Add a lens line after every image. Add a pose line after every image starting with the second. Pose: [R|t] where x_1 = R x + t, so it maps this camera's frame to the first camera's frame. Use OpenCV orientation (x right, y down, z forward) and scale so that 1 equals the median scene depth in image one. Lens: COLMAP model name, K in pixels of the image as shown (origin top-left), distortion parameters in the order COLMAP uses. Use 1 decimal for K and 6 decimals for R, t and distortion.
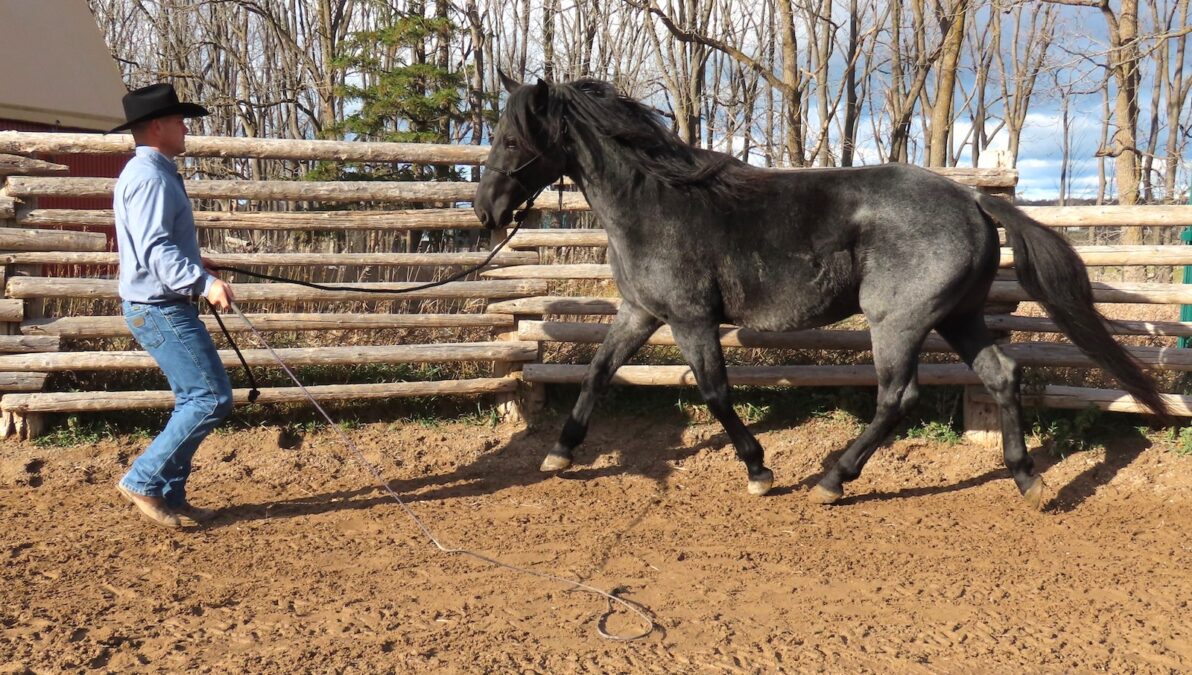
lens RADIAL K [[1233.4, 0, 596.0], [0, 1233.4, 337.5], [0, 0, 1]] dist [0.006724, 0.000753]
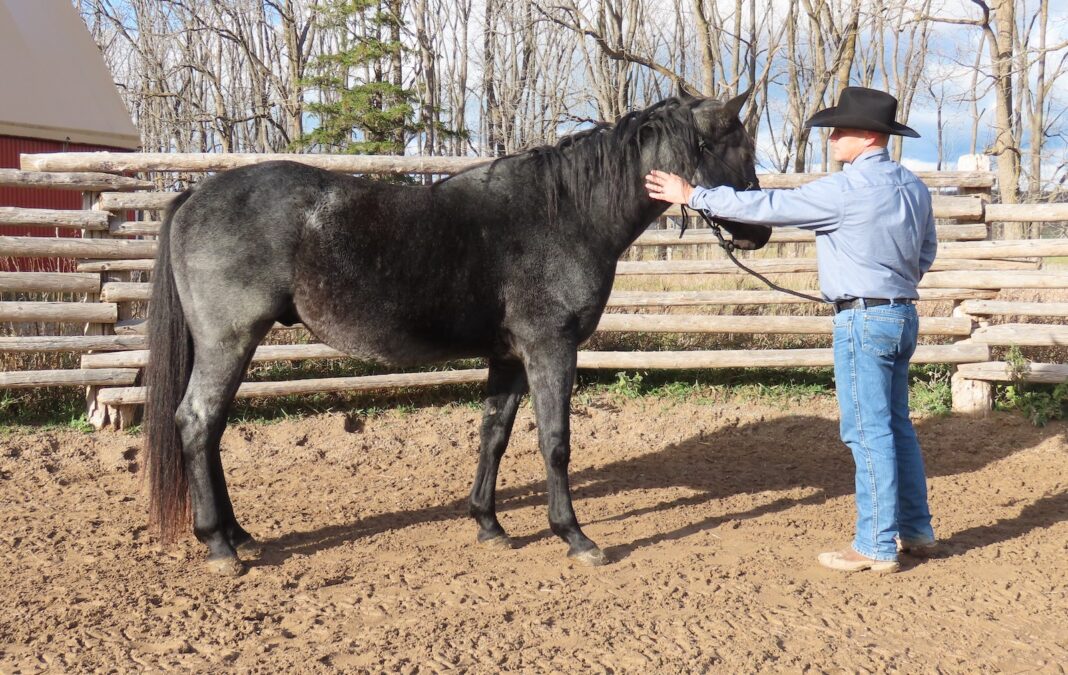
lens RADIAL K [[1085.1, 0, 533.6], [0, 1085.1, 297.0], [0, 0, 1]] dist [0.004341, 0.010507]
pose [[0.999622, -0.017618, 0.021114, -0.109610], [0.018029, 0.999648, -0.019471, -0.010367], [-0.020764, 0.019845, 0.999587, 0.017003]]
